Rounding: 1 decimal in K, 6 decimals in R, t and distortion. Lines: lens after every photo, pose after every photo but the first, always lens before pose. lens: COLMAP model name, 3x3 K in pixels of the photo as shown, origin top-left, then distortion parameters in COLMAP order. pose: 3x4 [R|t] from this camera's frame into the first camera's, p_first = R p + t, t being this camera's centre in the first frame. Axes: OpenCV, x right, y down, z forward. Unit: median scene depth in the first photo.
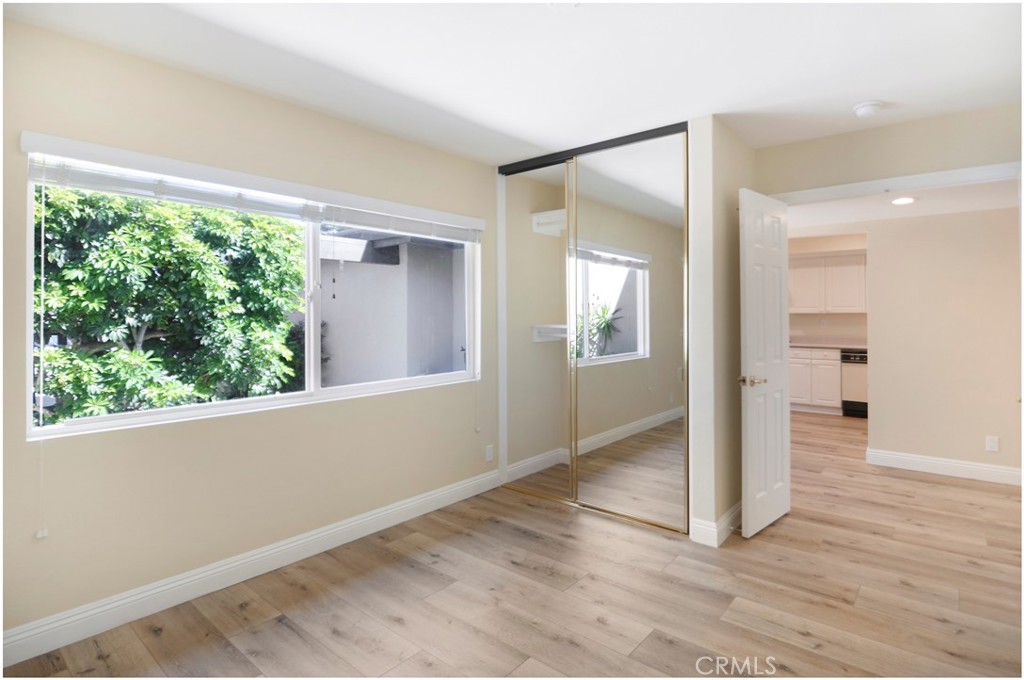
lens RADIAL K [[534.2, 0, 512.5], [0, 534.2, 333.8], [0, 0, 1]] dist [-0.002652, -0.001285]
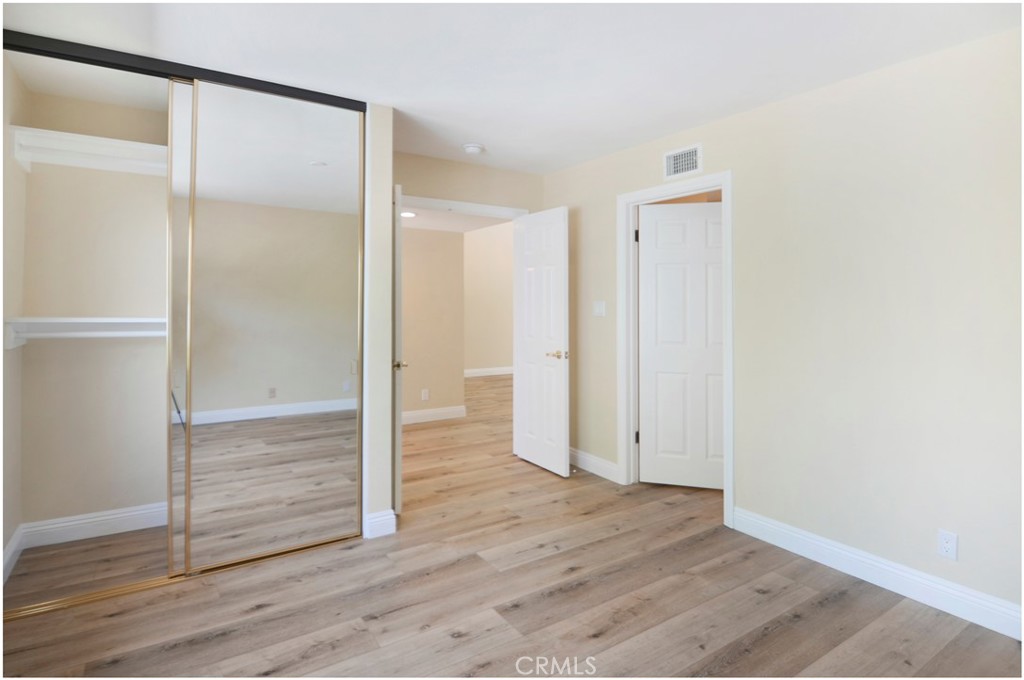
lens RADIAL K [[543.2, 0, 512.0], [0, 543.2, 301.5], [0, 0, 1]] dist [-0.000981, -0.000547]
pose [[0.280858, 0.005199, 0.959735, -0.510464], [0.028191, 0.999509, -0.013665, -0.016196], [-0.959335, 0.030894, 0.280574, 0.453022]]
